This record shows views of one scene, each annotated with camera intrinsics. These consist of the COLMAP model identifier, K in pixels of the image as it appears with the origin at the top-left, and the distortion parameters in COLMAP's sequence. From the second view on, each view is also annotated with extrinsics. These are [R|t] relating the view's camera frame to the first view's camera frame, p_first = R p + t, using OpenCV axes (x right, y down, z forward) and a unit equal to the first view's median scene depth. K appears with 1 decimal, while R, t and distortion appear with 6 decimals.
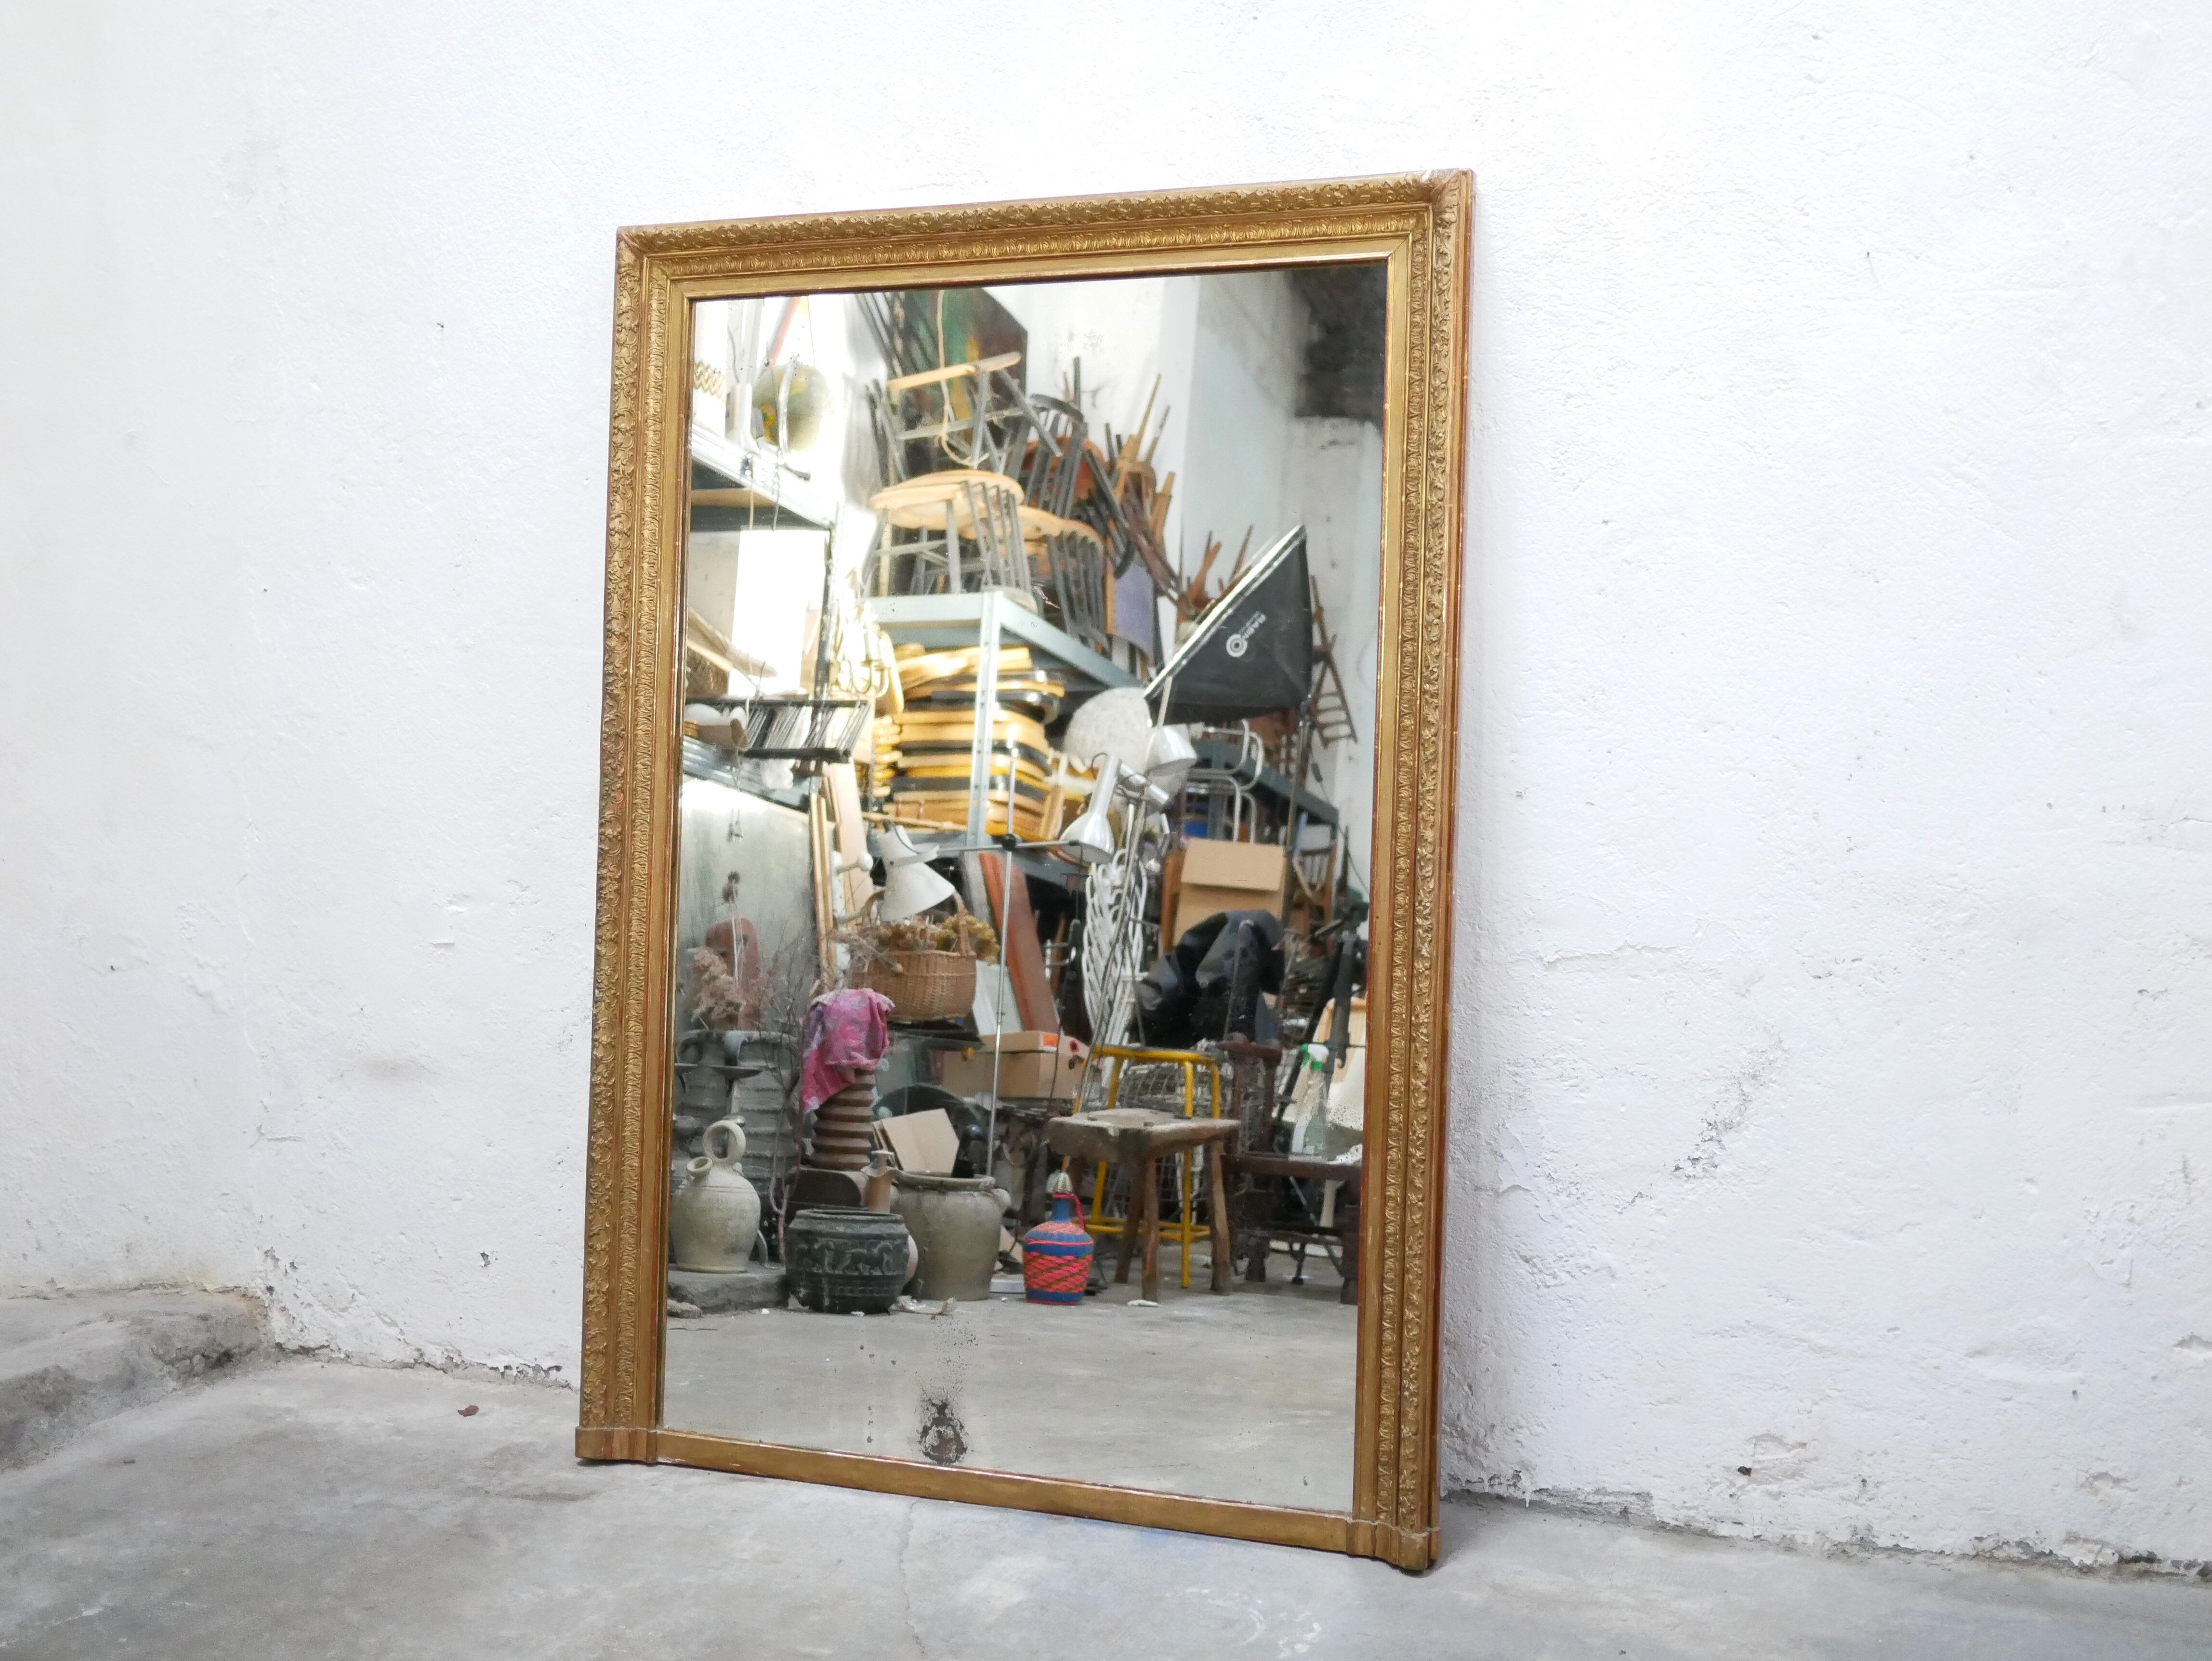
lens RADIAL K [[2493.8, 0, 1094.3], [0, 2493.8, 834.8], [0, 0, 1]] dist [-0.013253, 0.016033]
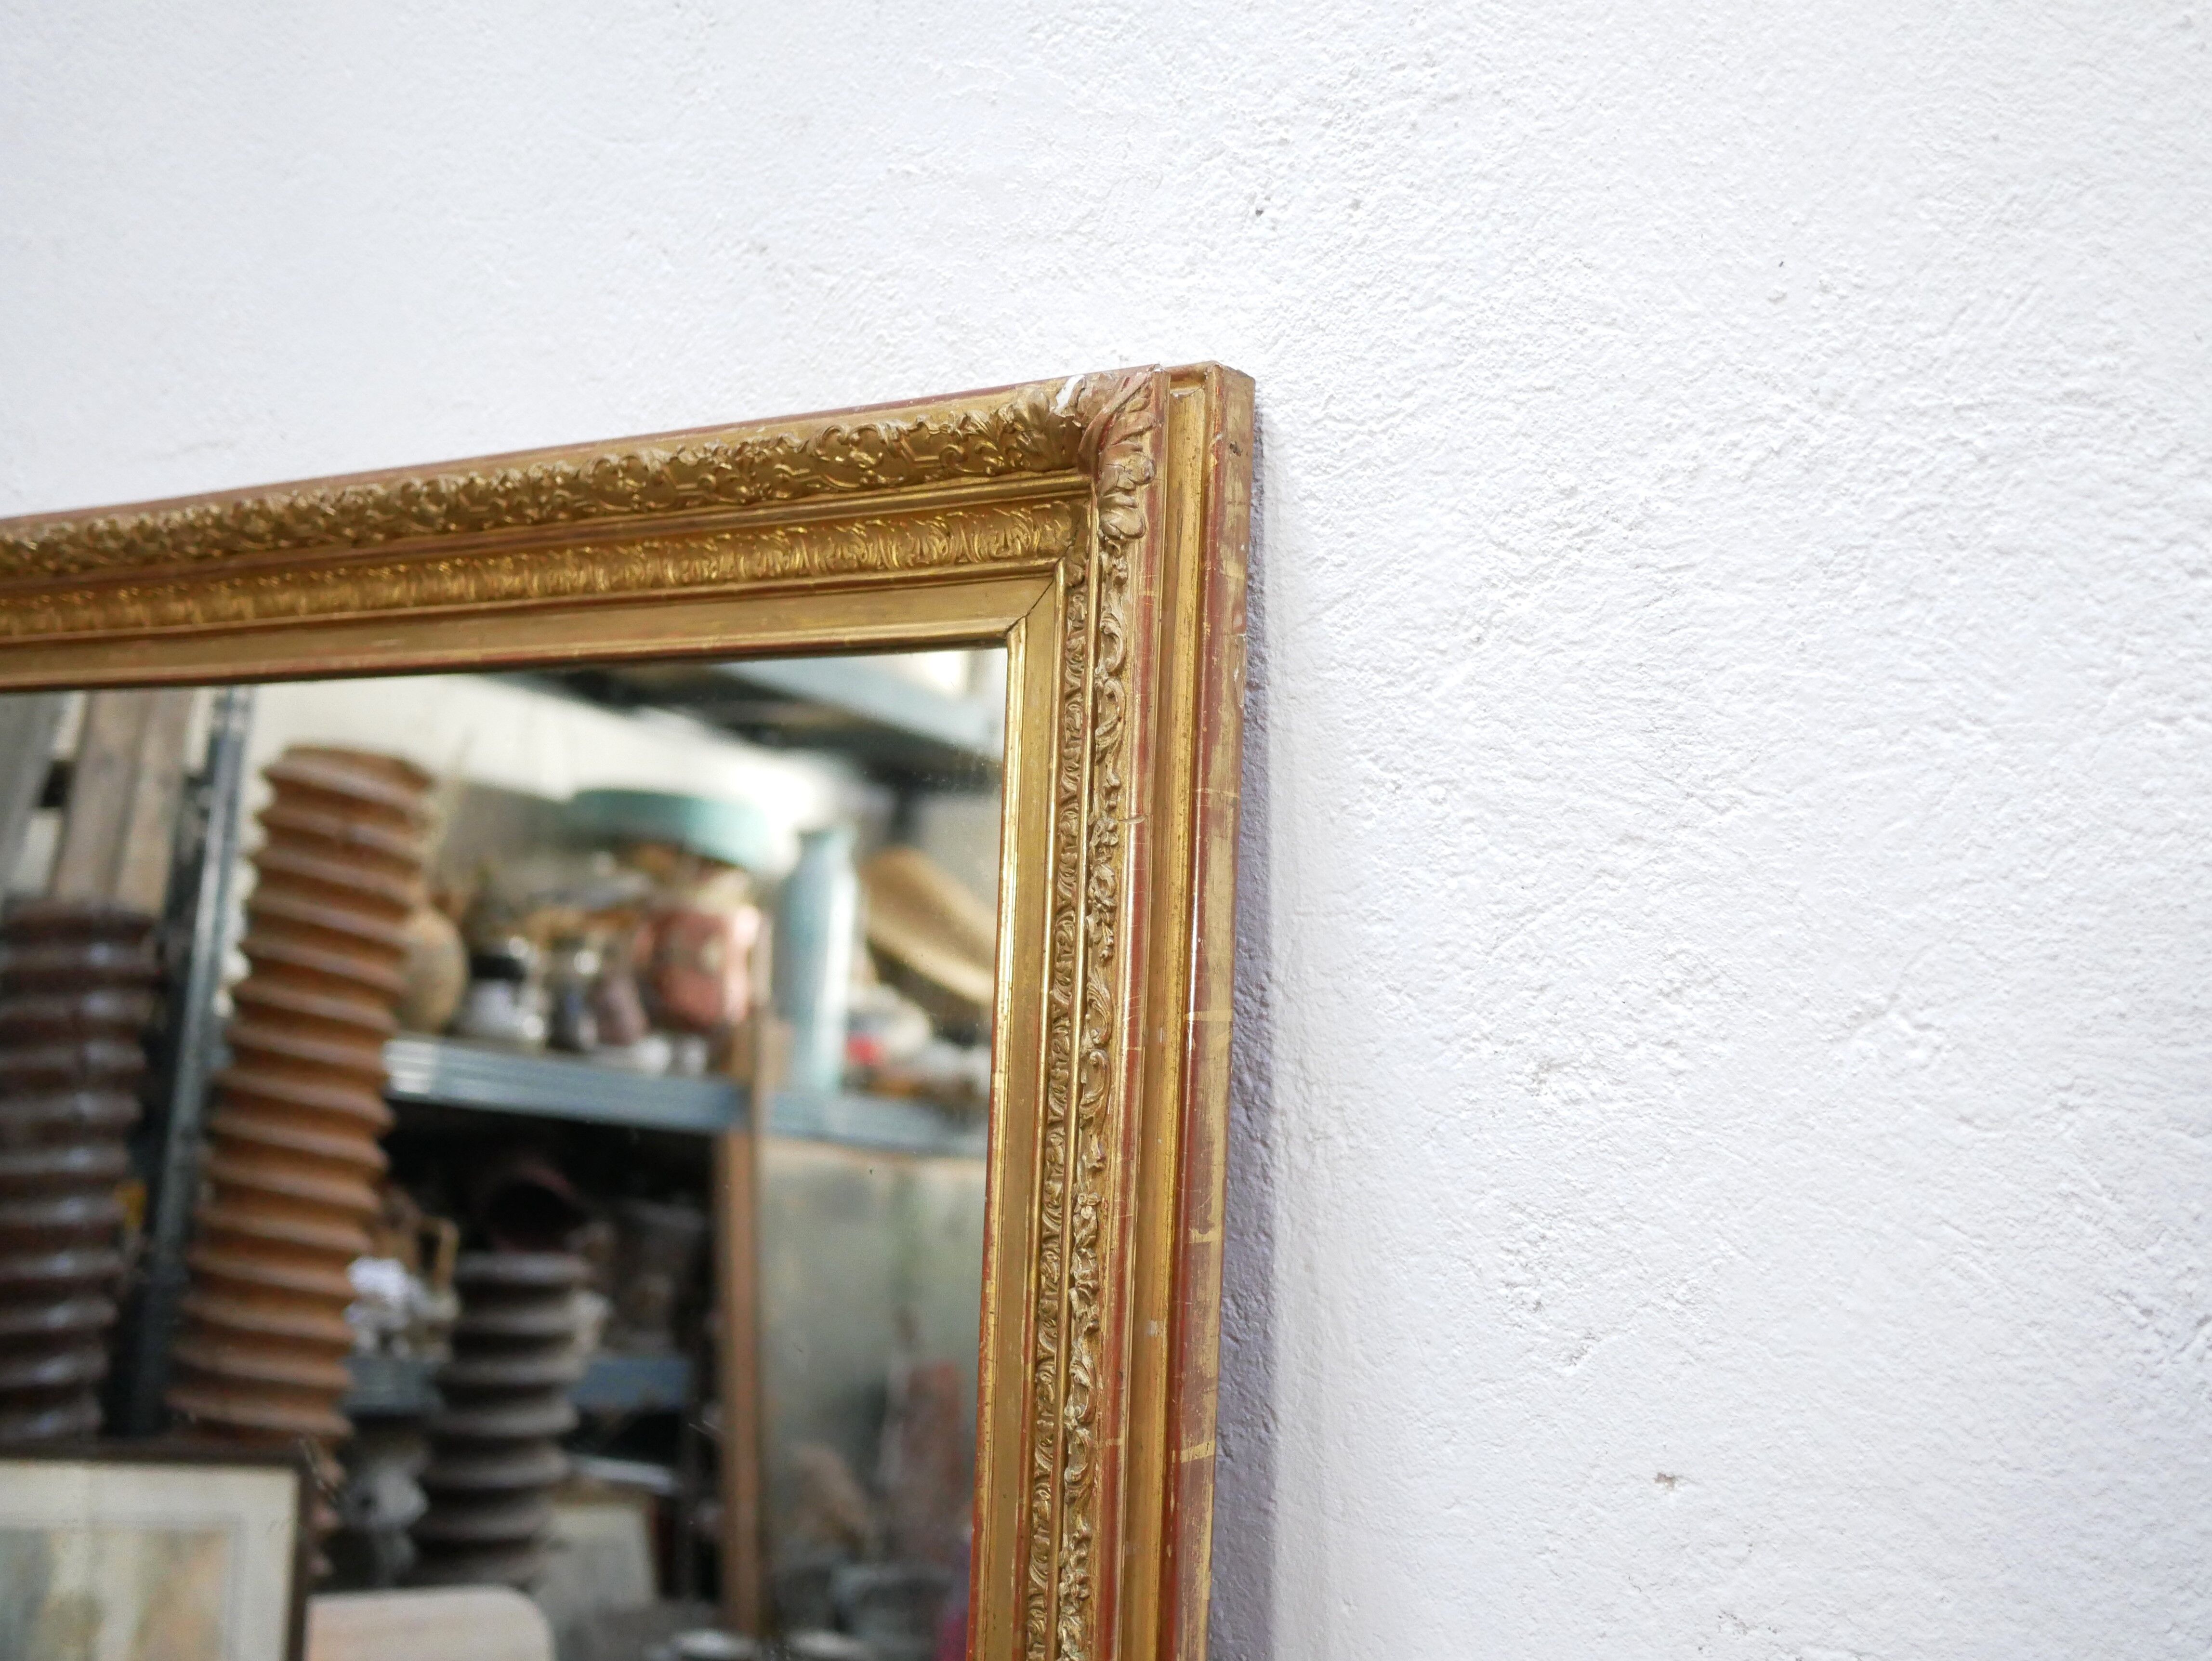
lens RADIAL K [[2503.1, 0, 1108.6], [0, 2503.1, 836.7], [0, 0, 1]] dist [-0.030038, 0.066905]
pose [[0.963253, -0.003938, -0.268565, 0.218058], [-0.009635, 0.998742, -0.049202, -0.185374], [0.268421, 0.049982, 0.962004, 0.671504]]
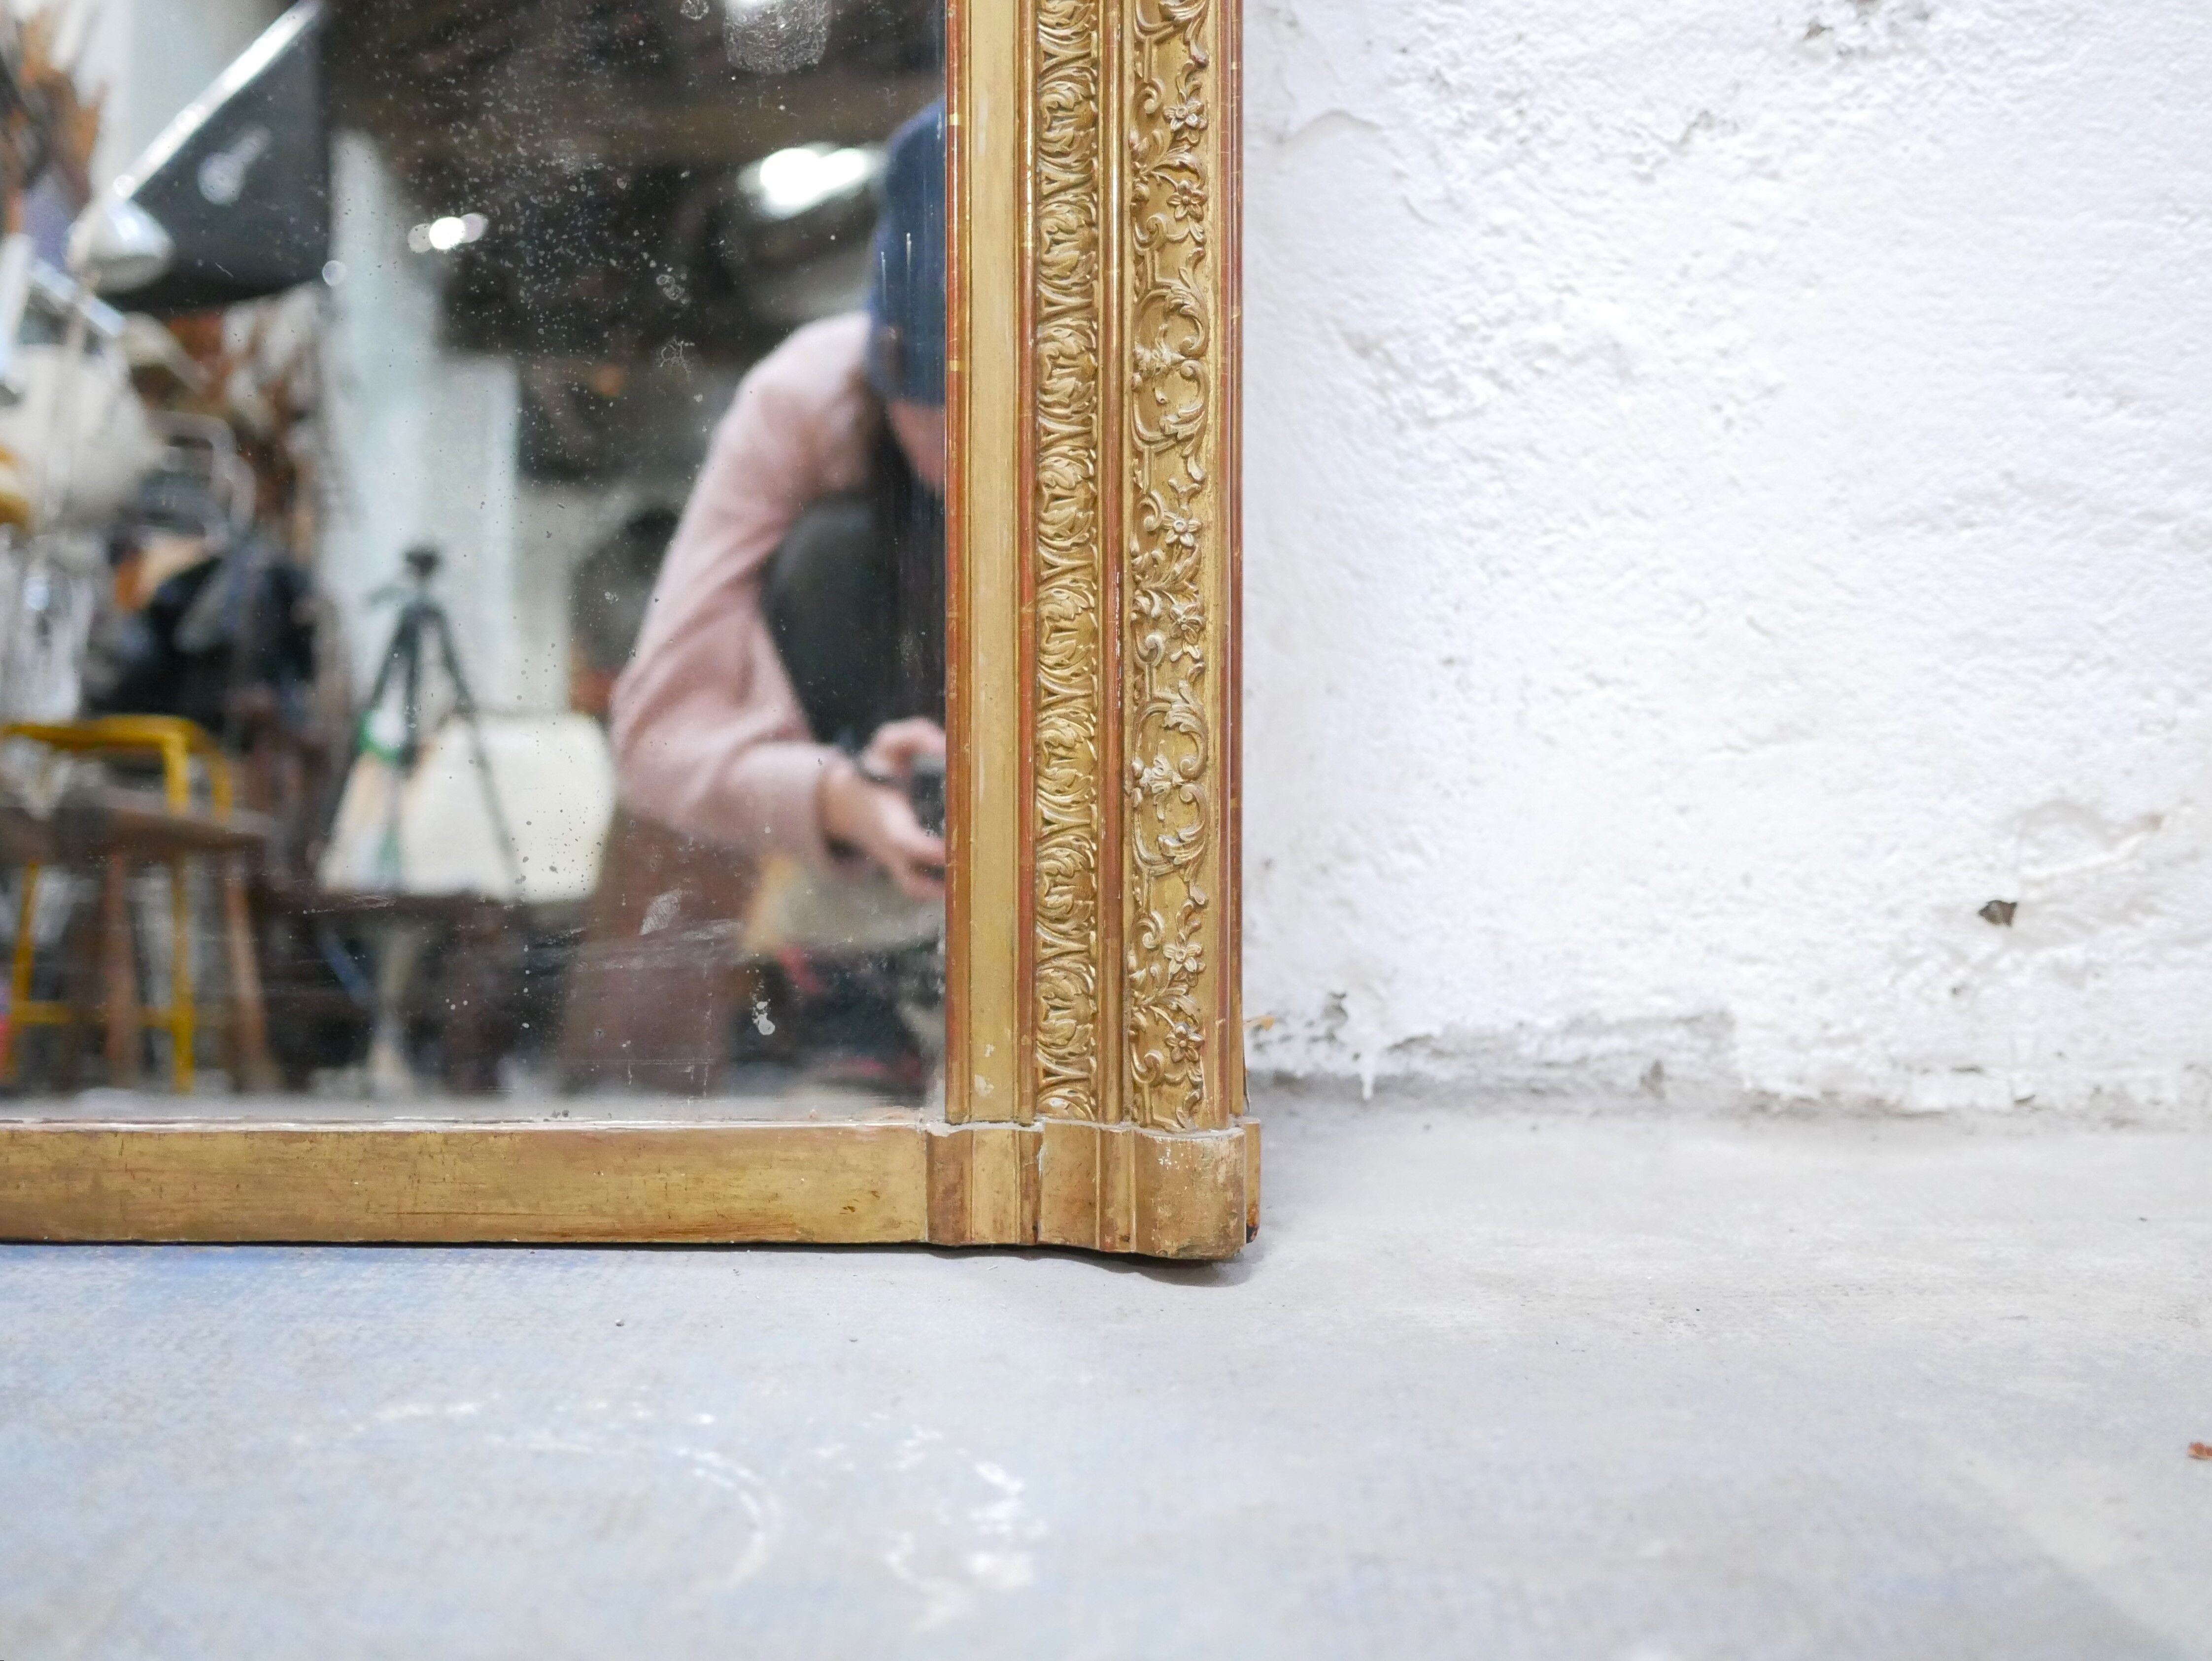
lens RADIAL K [[2585.4, 0, 1106.0], [0, 2585.4, 830.5], [0, 0, 1]] dist [-0.019633, -0.002180]
pose [[0.921716, -0.028689, 0.386802, 0.006908], [0.023081, 0.999550, 0.019134, 0.232247], [-0.387177, -0.008709, 0.921964, 0.709885]]
